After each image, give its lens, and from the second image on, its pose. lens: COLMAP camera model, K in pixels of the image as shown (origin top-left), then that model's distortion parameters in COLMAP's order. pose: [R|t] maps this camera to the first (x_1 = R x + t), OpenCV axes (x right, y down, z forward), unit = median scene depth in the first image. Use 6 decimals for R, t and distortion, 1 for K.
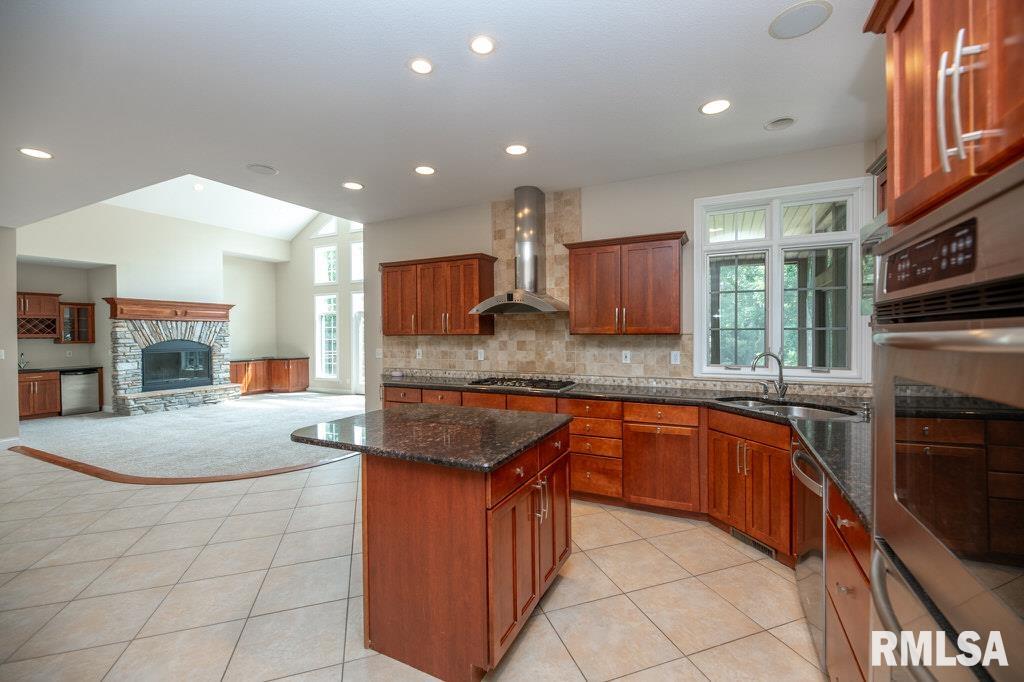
lens RADIAL K [[423.3, 0, 514.9], [0, 423.3, 340.4], [0, 0, 1]] dist [-0.000080, -0.000595]
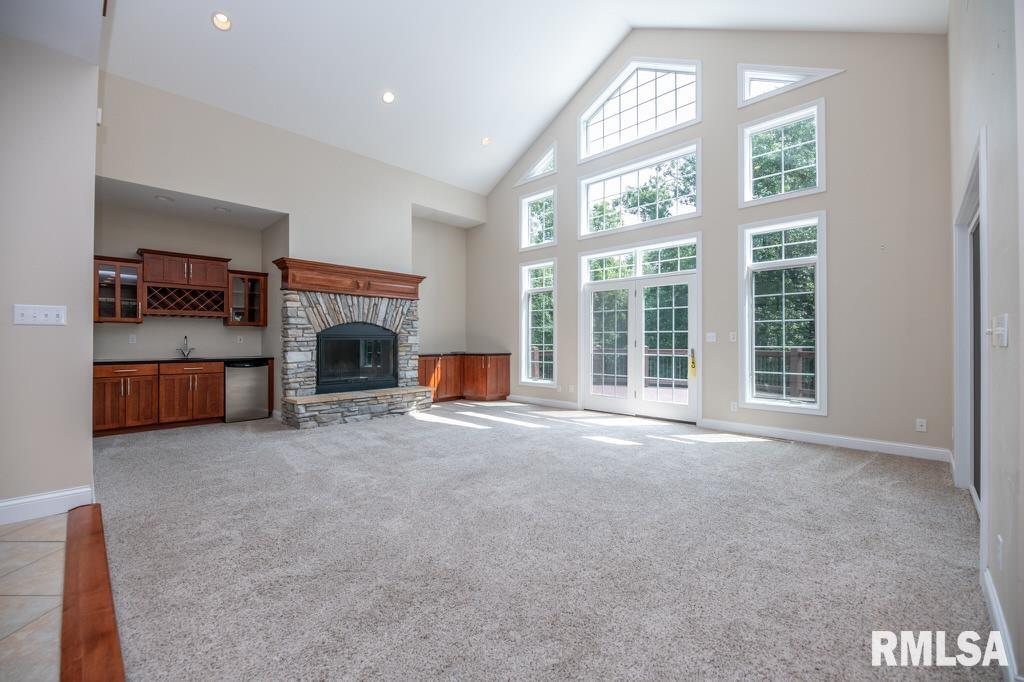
lens RADIAL K [[420.8, 0, 510.3], [0, 420.8, 340.0], [0, 0, 1]] dist [-0.000545, 0.000066]
pose [[0.950555, 0.005507, -0.310507, -0.346586], [-0.011111, 0.999806, -0.016282, 0.038380], [0.310357, 0.018927, 0.950432, 0.420824]]
